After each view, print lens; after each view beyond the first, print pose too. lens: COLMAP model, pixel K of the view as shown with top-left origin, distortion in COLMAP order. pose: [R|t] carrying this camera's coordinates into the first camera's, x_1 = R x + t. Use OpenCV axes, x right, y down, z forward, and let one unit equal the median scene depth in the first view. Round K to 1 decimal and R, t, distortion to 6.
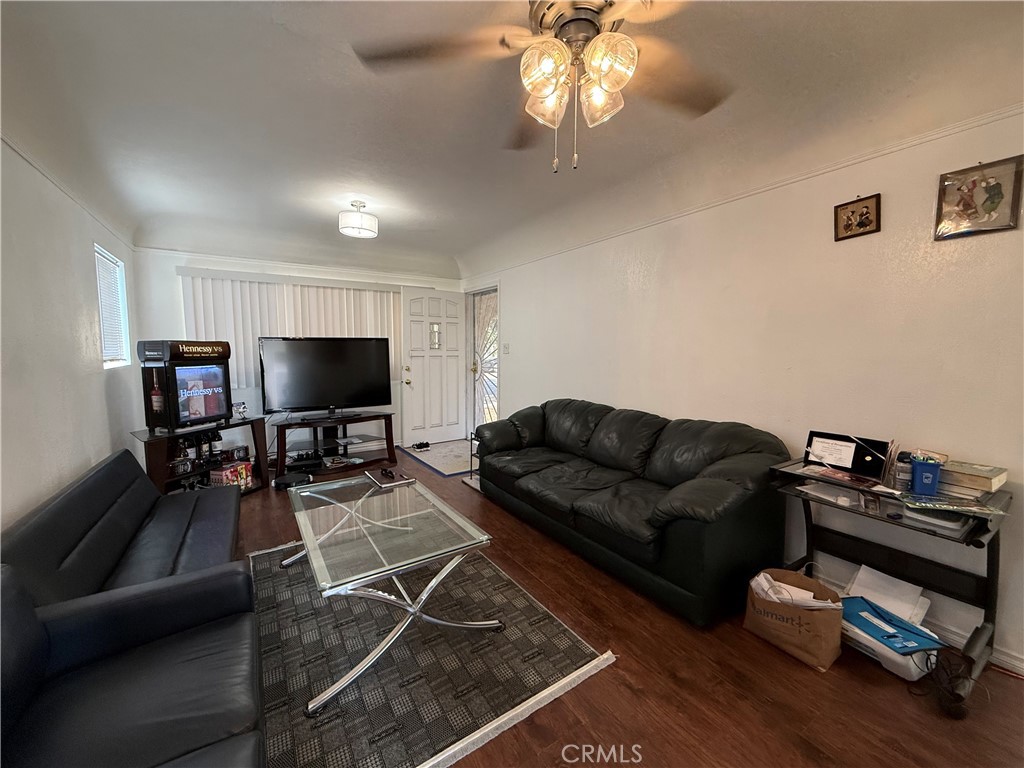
lens RADIAL K [[408.4, 0, 509.9], [0, 408.4, 381.9], [0, 0, 1]] dist [0.000873, 0.000437]
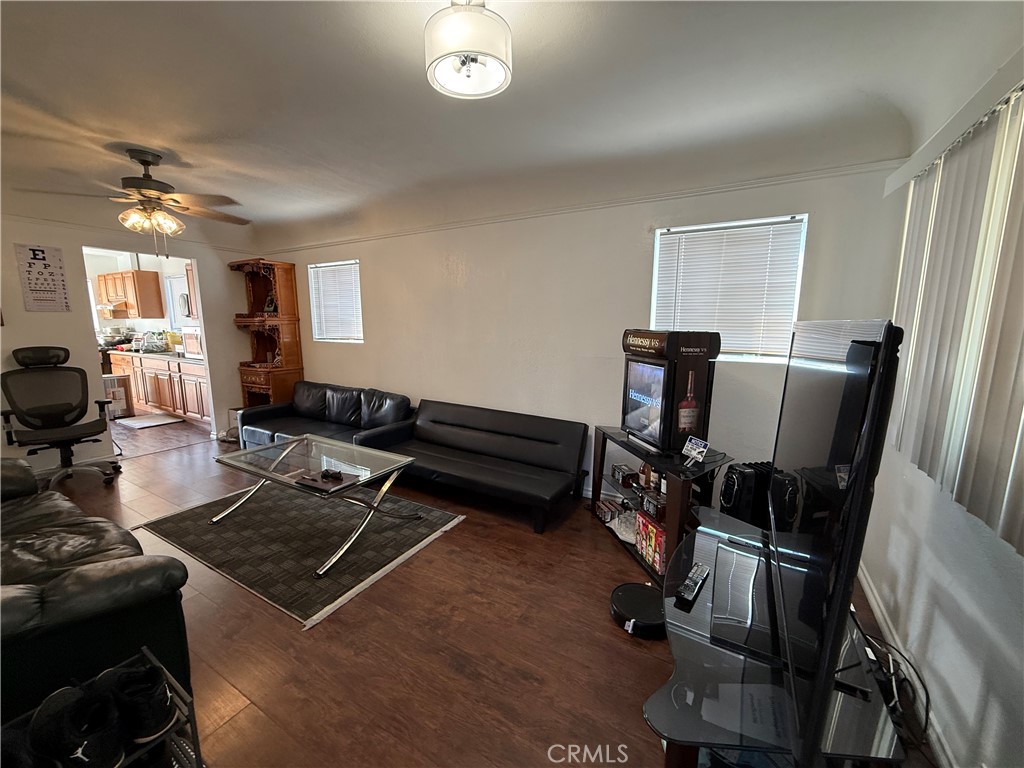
lens RADIAL K [[408.4, 0, 509.9], [0, 408.4, 381.9], [0, 0, 1]] dist [0.000873, 0.000437]
pose [[-0.894329, 0.060299, -0.443327, -0.190487], [-0.044859, 0.973798, 0.222945, -0.147688], [0.445155, 0.219274, -0.868191, 1.403294]]
